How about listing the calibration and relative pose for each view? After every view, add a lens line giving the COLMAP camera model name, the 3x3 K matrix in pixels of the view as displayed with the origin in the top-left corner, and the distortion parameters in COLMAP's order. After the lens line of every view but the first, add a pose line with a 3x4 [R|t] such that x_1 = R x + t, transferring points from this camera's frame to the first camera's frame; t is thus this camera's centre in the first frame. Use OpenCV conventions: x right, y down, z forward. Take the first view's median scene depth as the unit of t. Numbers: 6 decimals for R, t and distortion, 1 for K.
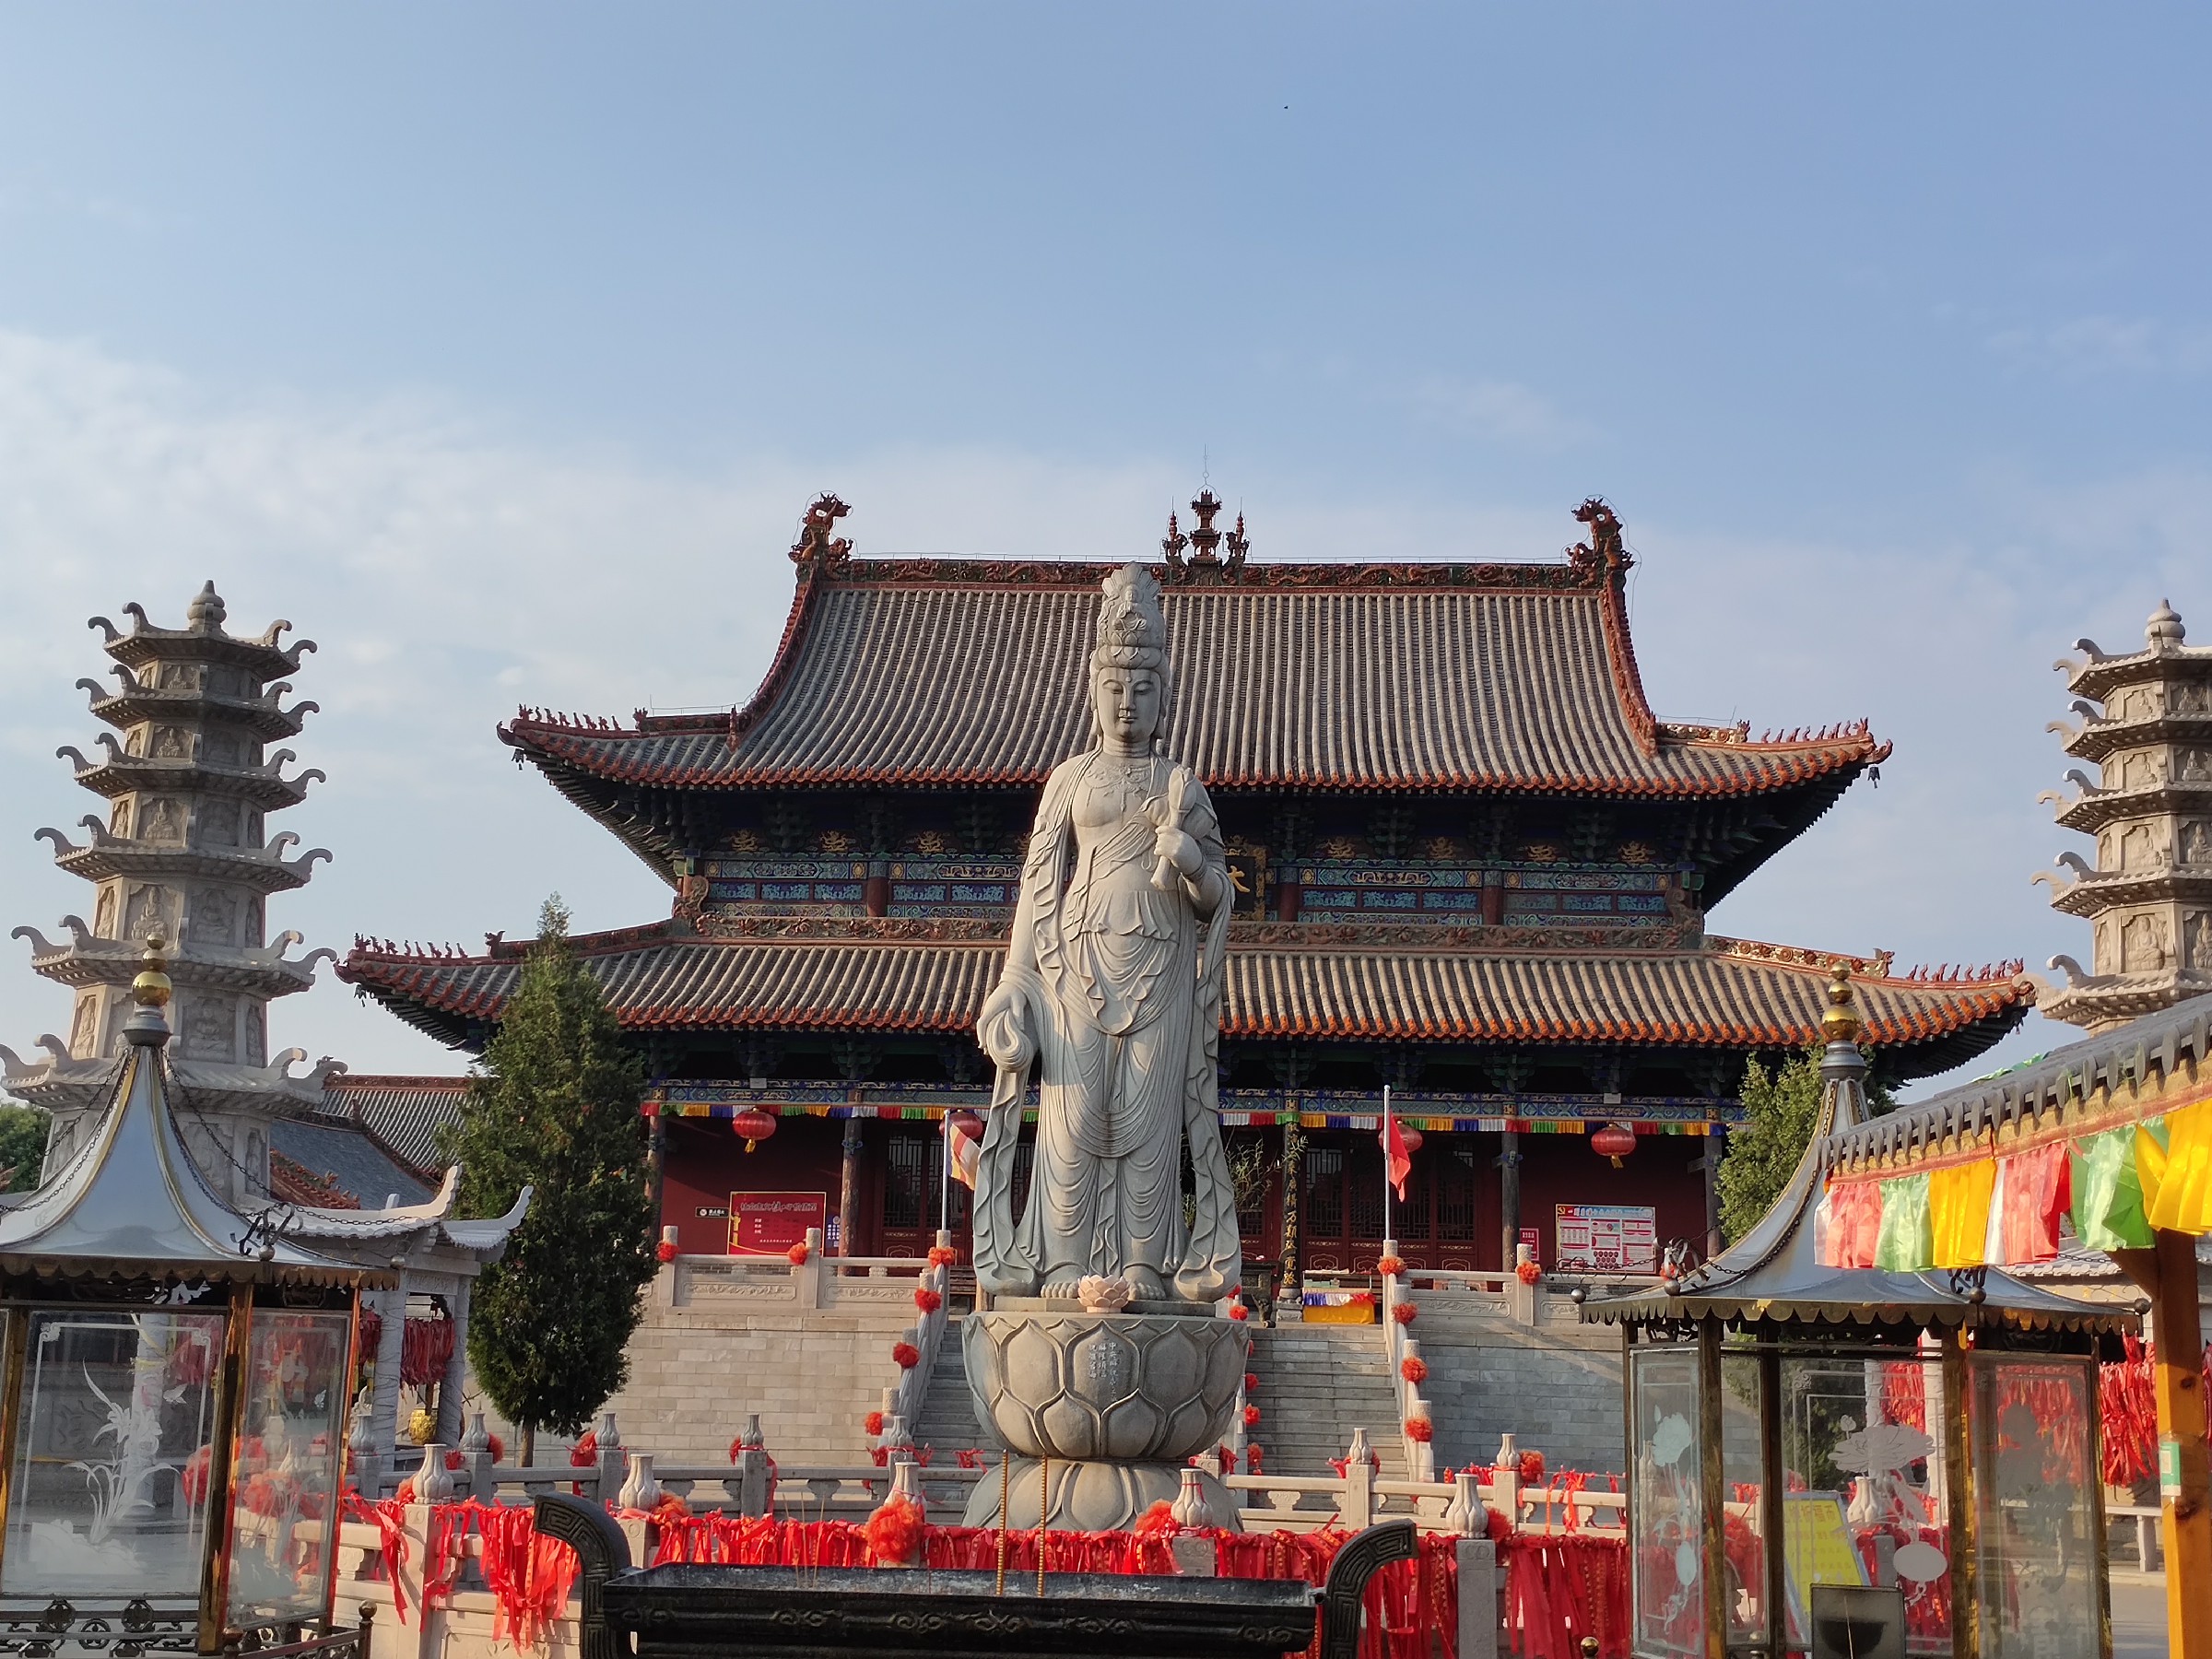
lens RADIAL K [[2646.8, 0, 1105.7], [0, 2646.8, 830.5], [0, 0, 1]] dist [0.027459, 0.000000]
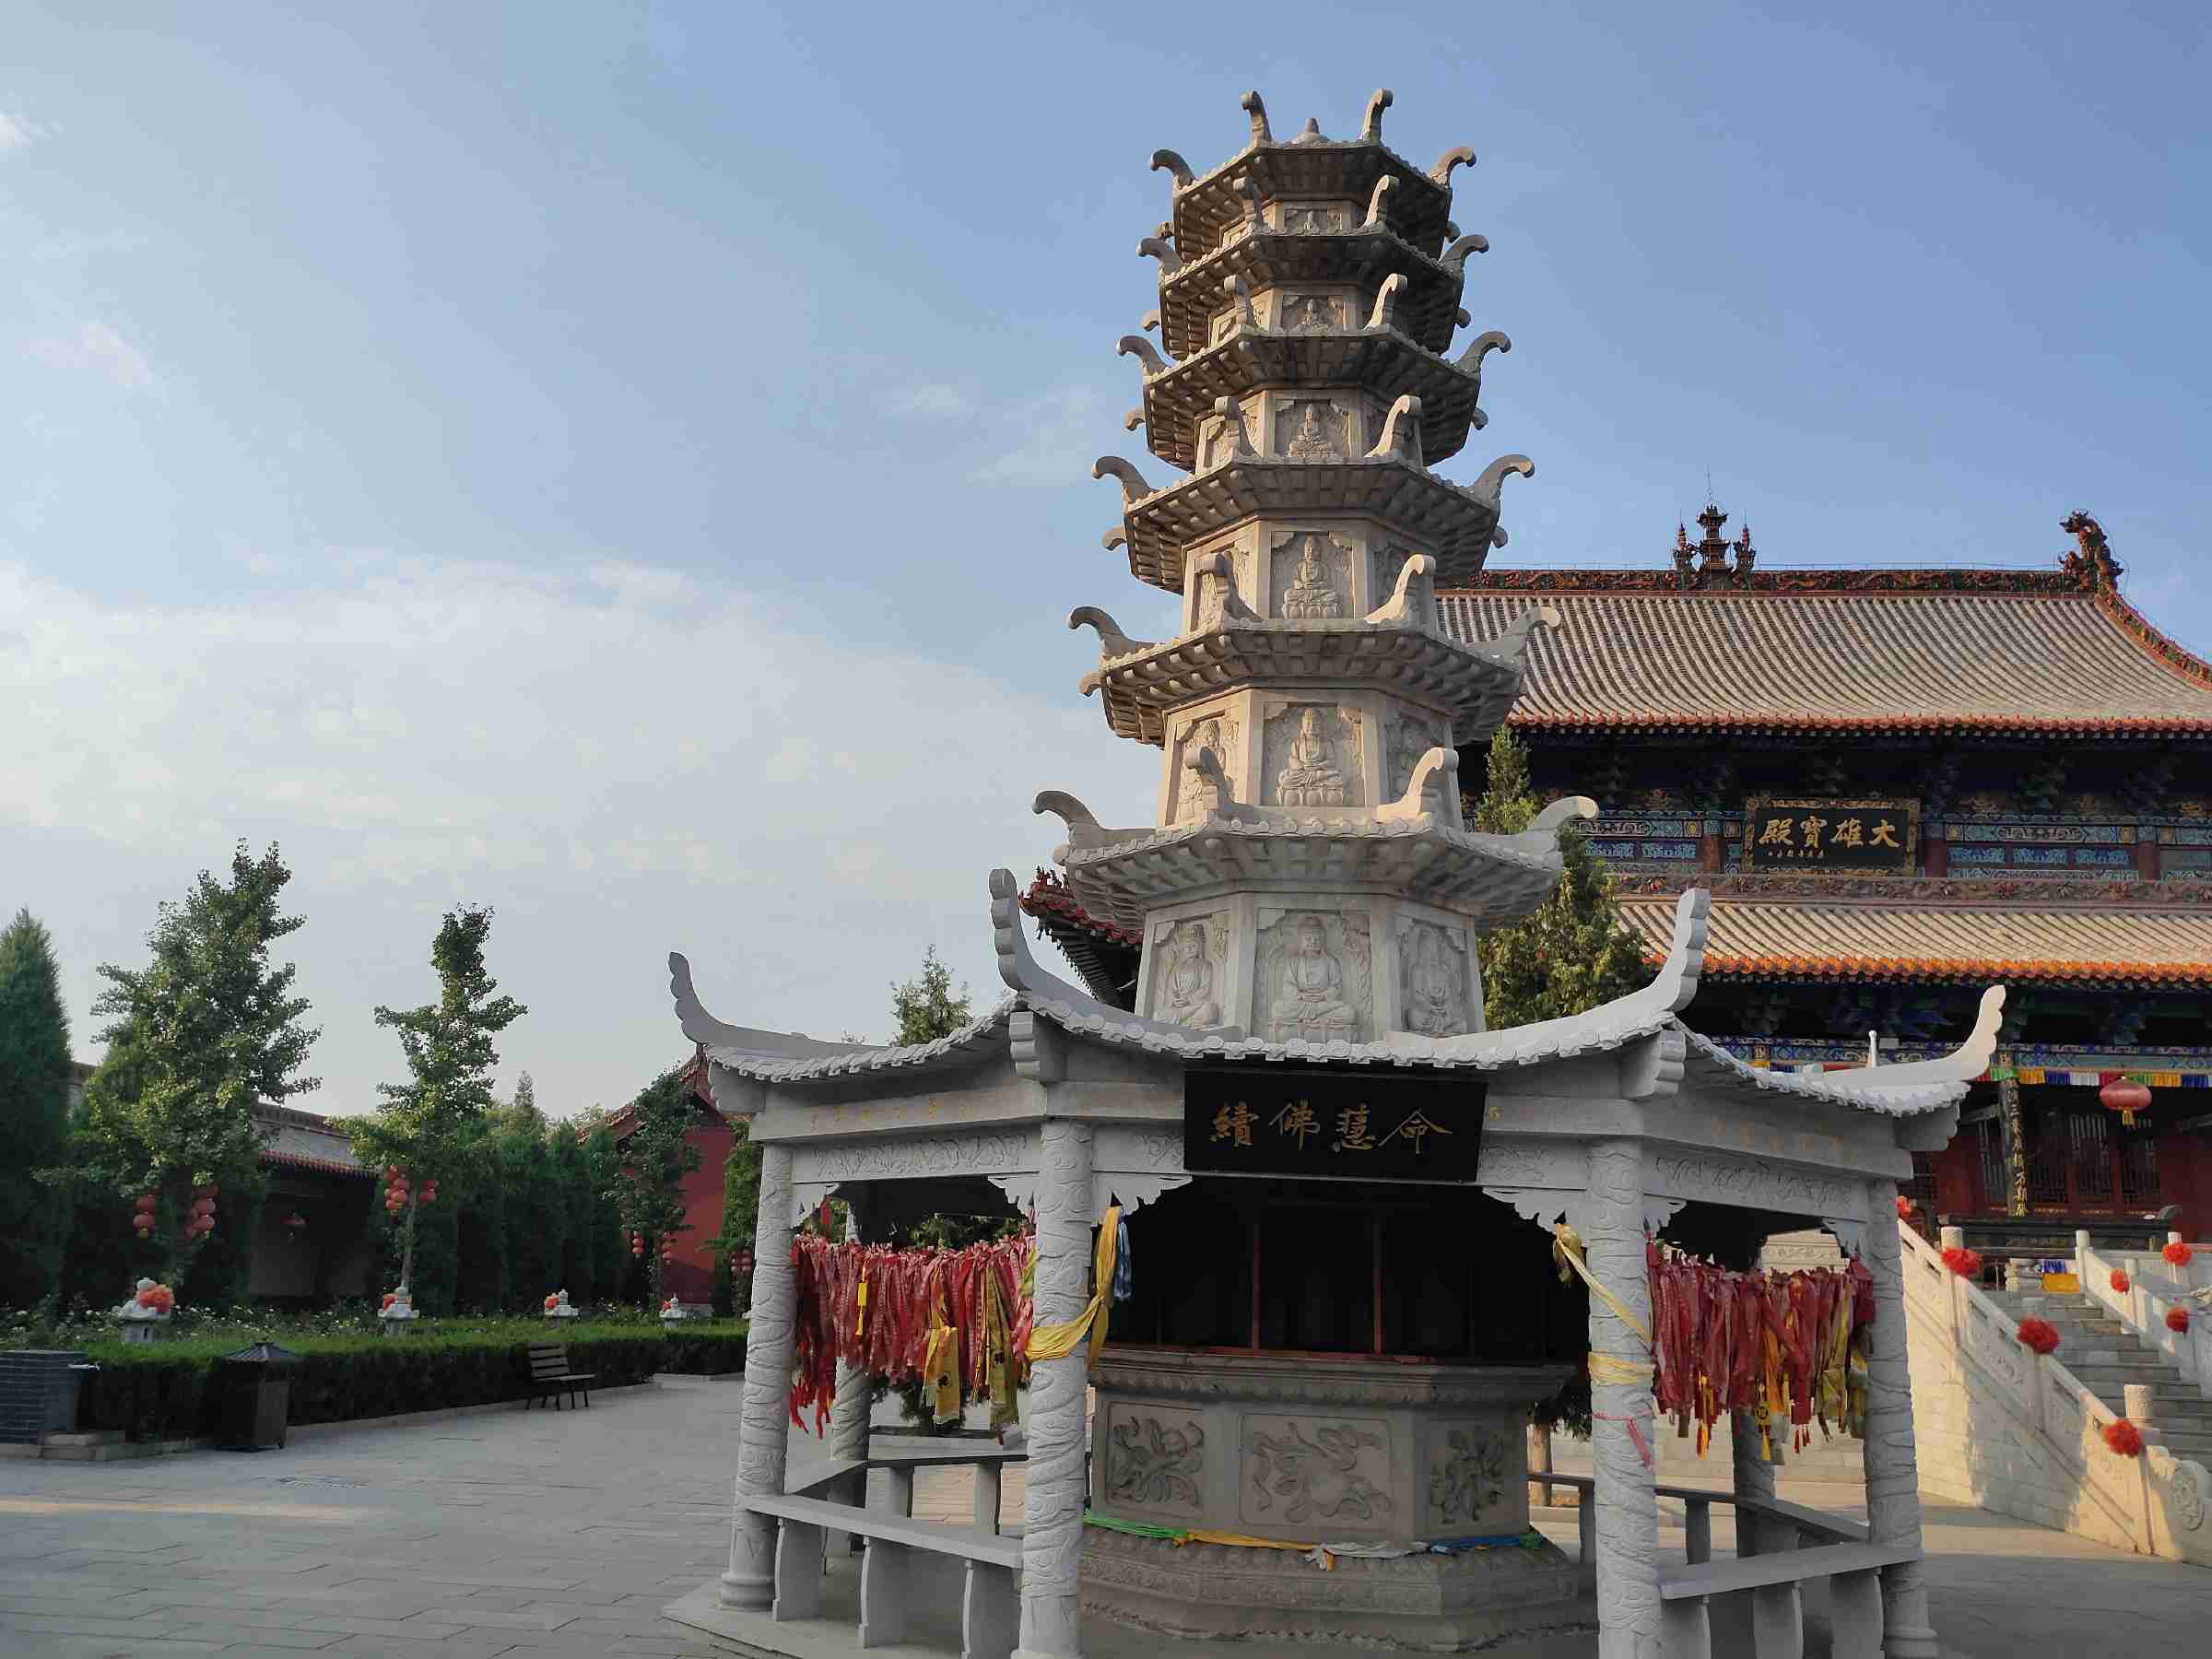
lens RADIAL K [[1742.5, 0, 1107.9], [0, 1742.5, 834.4], [0, 0, 1]] dist [-0.010536, -0.007680]
pose [[0.999943, 0.004928, -0.009490, -0.231465], [-0.005622, 0.997206, -0.074491, 0.067927], [0.009096, 0.074540, 0.997177, 0.356207]]
